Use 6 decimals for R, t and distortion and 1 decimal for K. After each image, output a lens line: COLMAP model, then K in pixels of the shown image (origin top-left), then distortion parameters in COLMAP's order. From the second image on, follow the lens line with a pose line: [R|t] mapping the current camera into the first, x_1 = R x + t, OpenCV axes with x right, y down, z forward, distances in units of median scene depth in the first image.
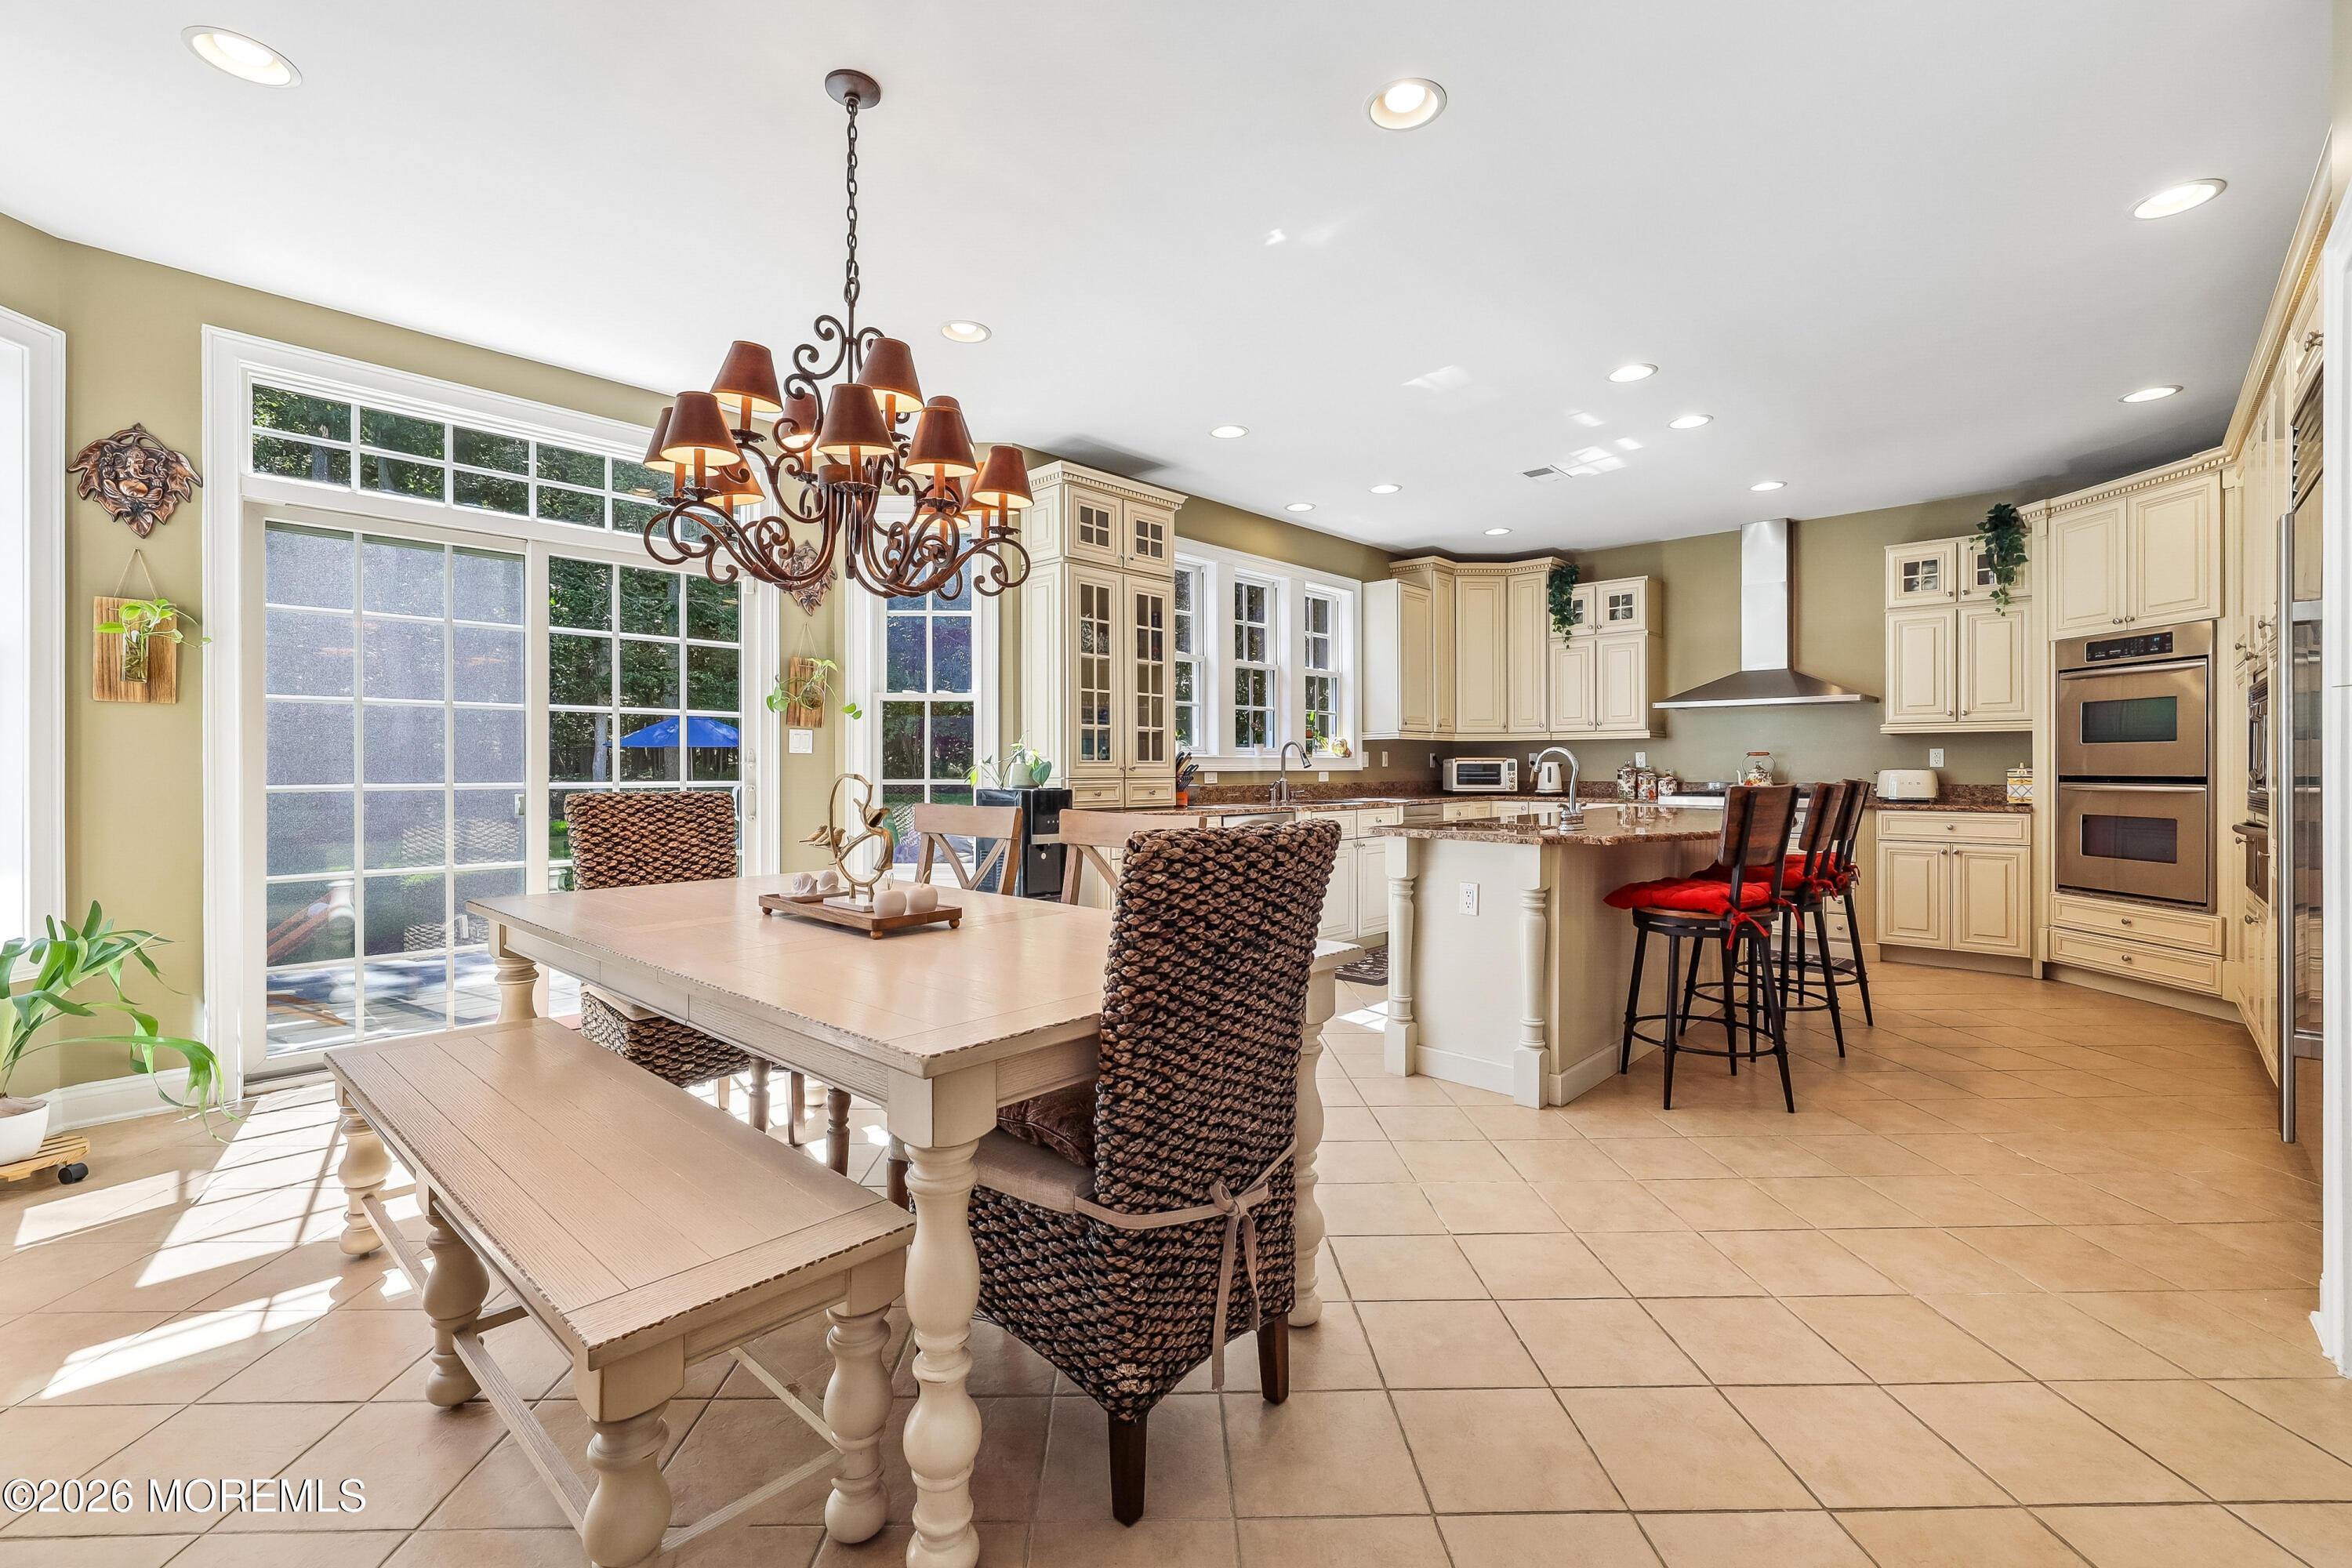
lens RADIAL K [[1007.0, 0, 1178.8], [0, 1007.0, 775.8], [0, 0, 1]] dist [-0.003379, 0.000314]
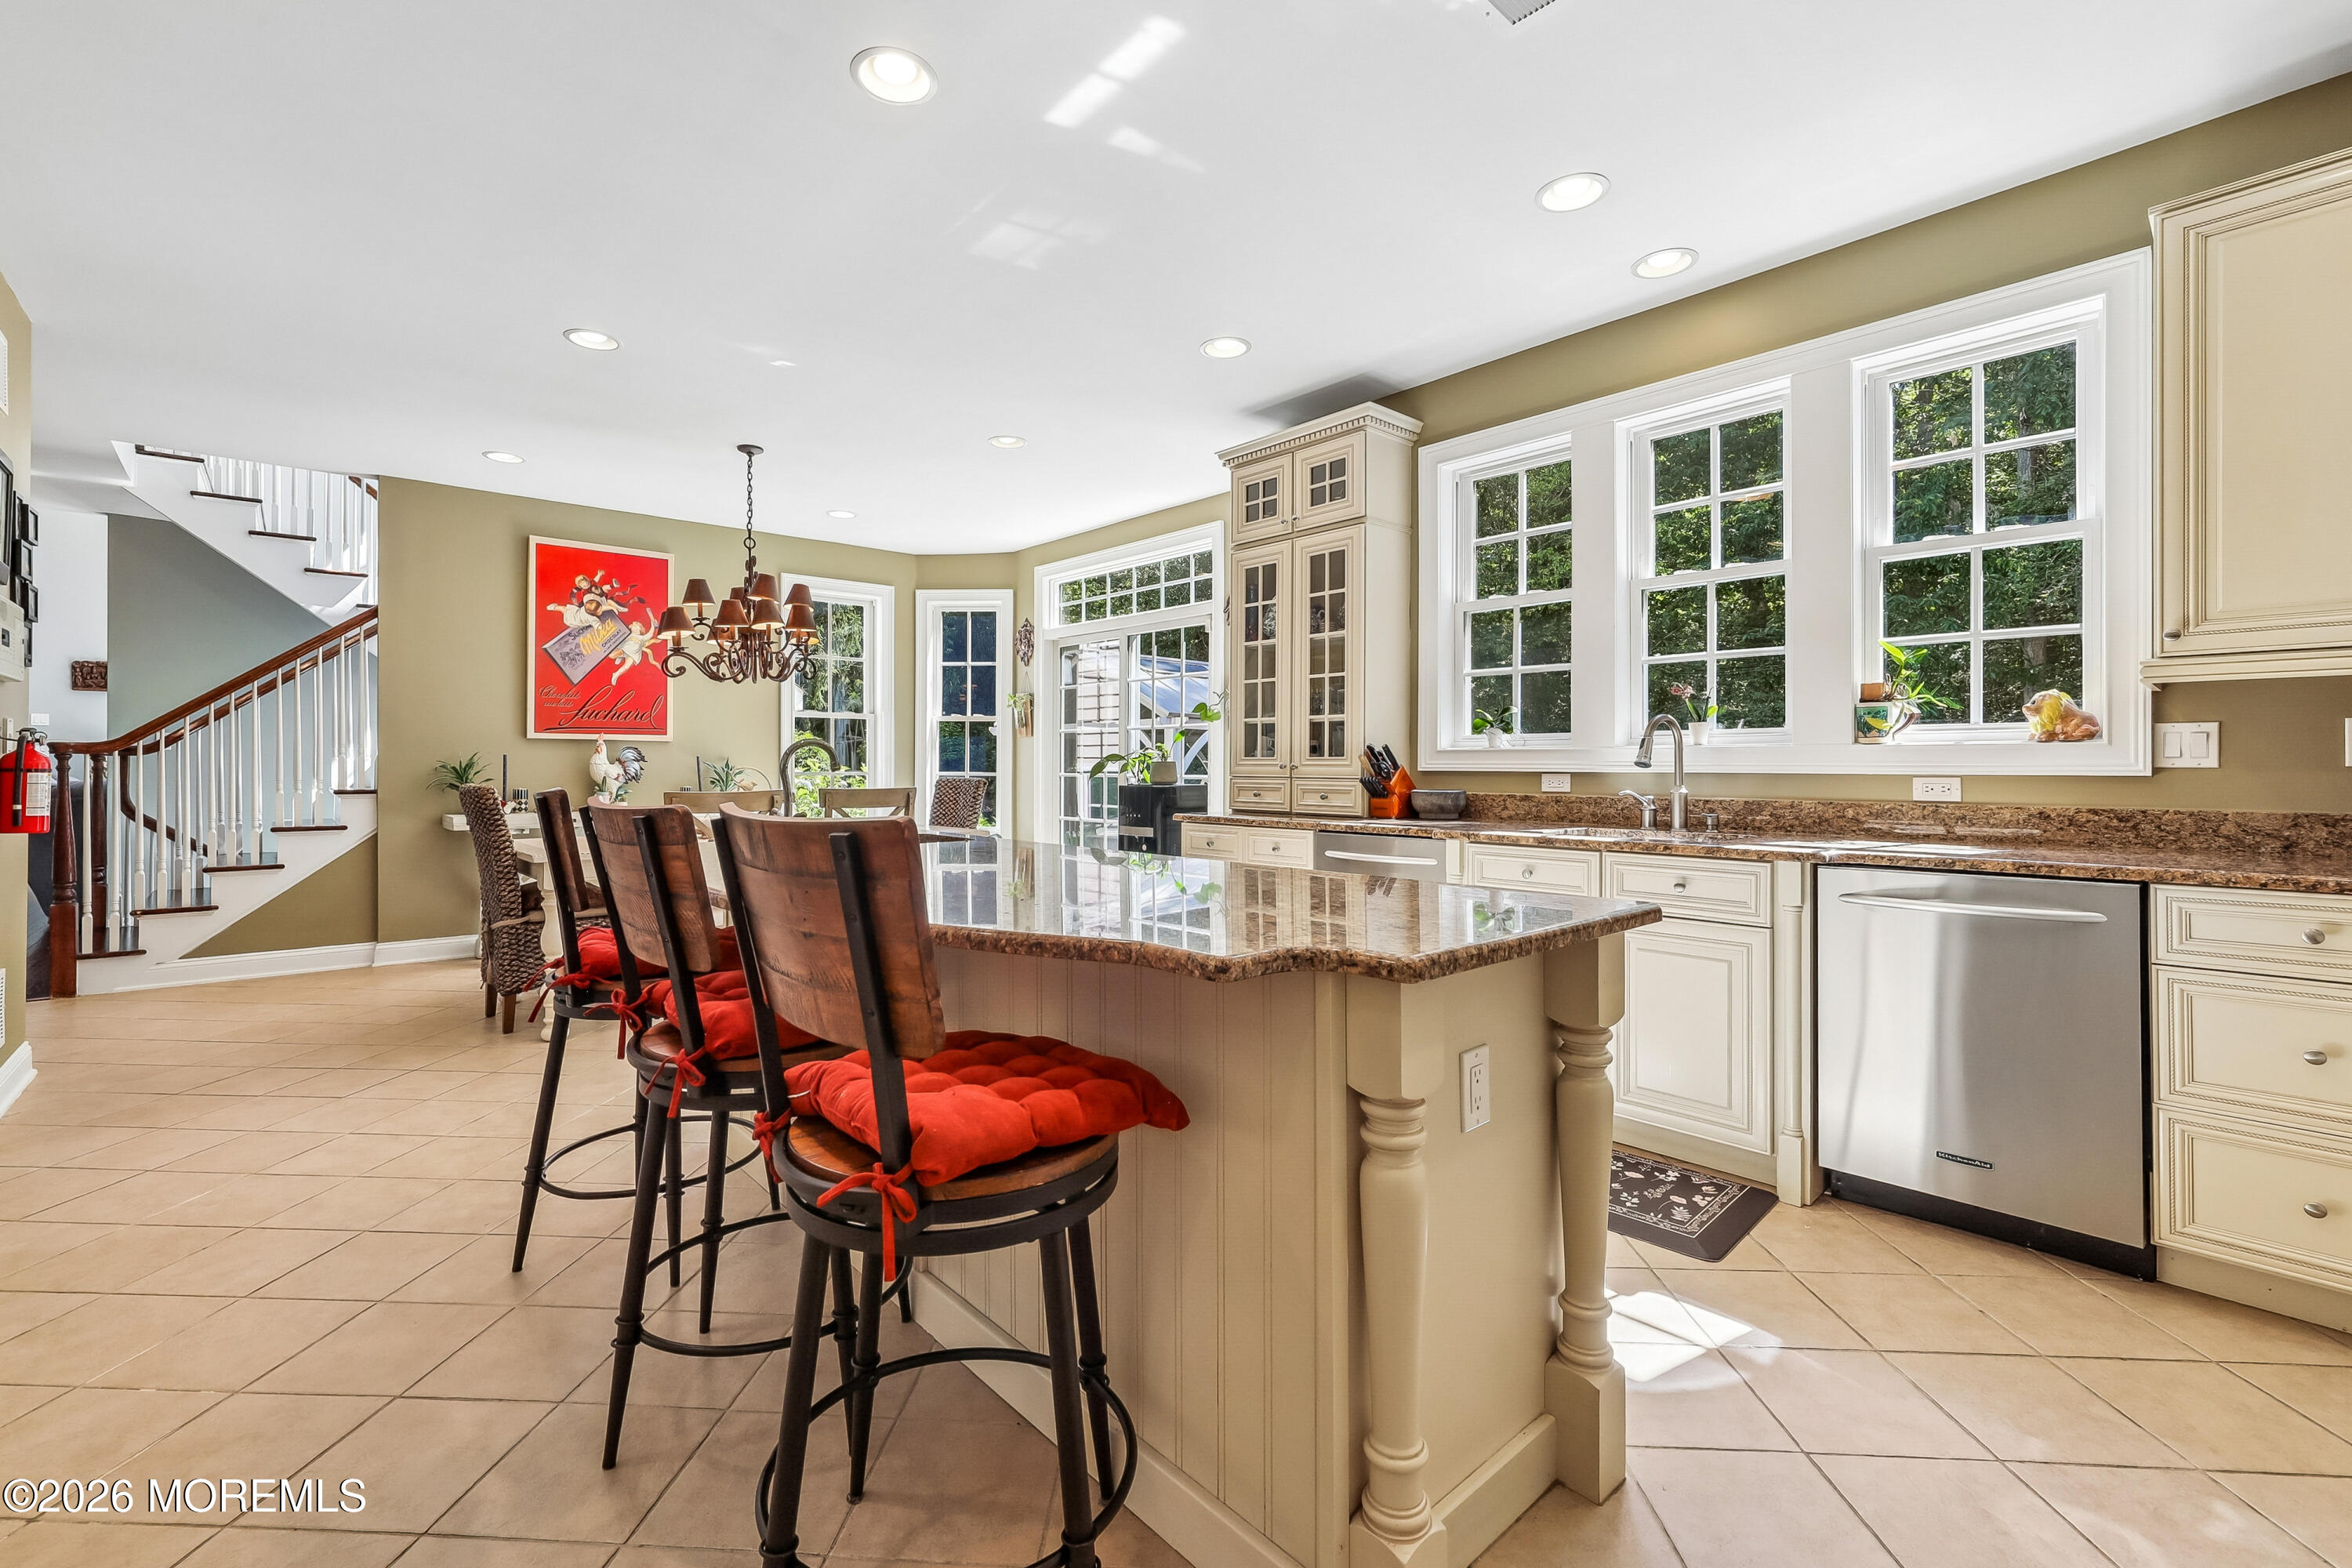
lens RADIAL K [[1007.0, 0, 1142.3], [0, 1007.0, 761.8], [0, 0, 1]] dist [-0.003379, 0.000314]
pose [[-0.099768, -0.002888, -0.995006, 0.726893], [-0.007774, 0.999968, -0.002123, -0.007615], [0.994980, 0.007524, -0.099788, 0.862309]]
